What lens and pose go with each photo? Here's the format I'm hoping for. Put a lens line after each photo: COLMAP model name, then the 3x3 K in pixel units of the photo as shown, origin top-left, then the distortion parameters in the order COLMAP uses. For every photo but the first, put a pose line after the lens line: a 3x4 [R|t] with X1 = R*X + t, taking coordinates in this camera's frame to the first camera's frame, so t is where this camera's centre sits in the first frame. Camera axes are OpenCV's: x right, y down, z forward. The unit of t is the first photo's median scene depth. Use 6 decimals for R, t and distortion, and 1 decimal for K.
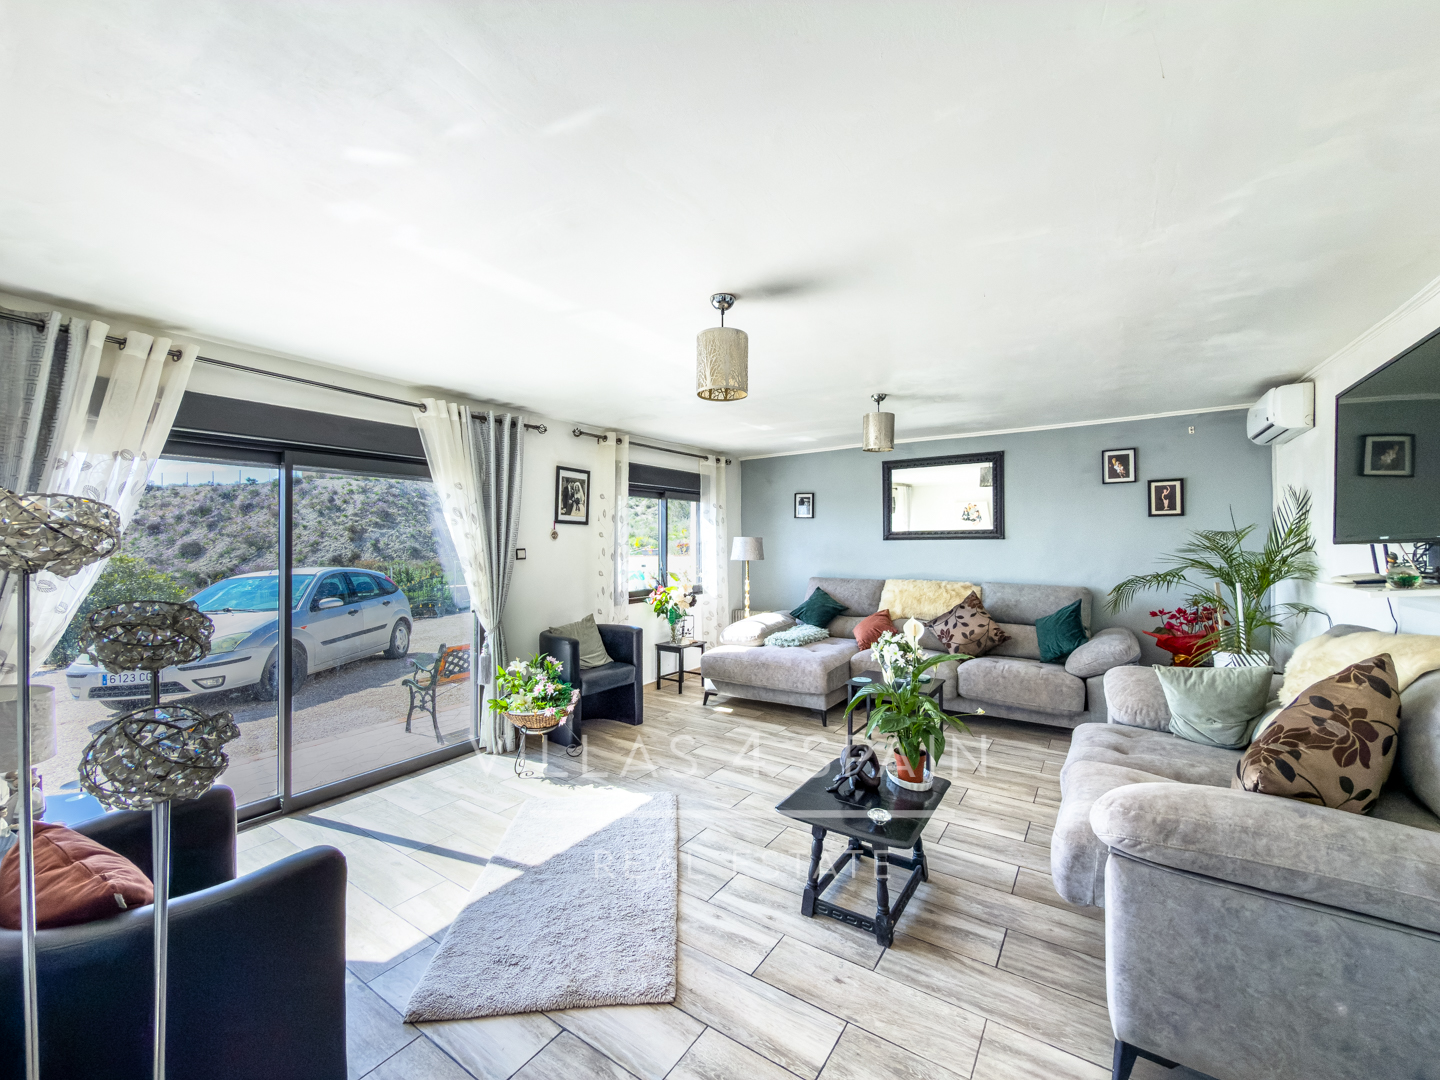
lens RADIAL K [[582.7, 0, 713.1], [0, 582.7, 543.5], [0, 0, 1]] dist [0.000592, 0.000082]
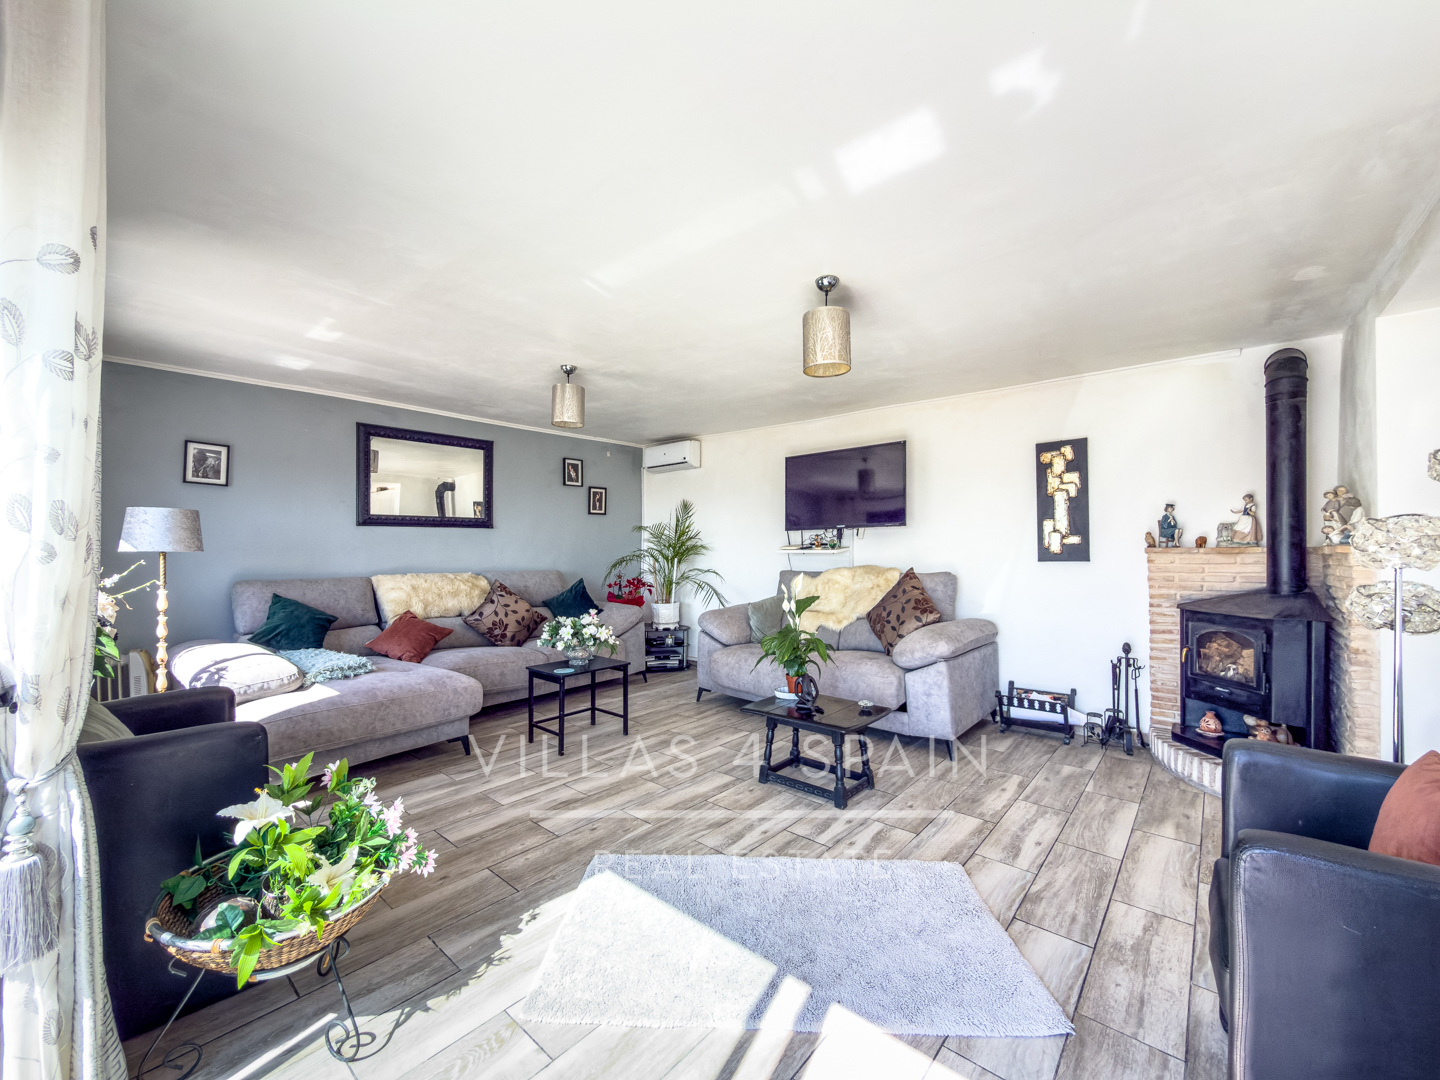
lens RADIAL K [[581.6, 0, 752.0], [0, 581.6, 562.6], [0, 0, 1]] dist [0.000063, 0.000132]
pose [[0.084158, -0.022212, 0.996205, -0.525236], [0.004766, 0.999749, 0.021889, 0.035844], [-0.996441, 0.002906, 0.084243, 0.518917]]
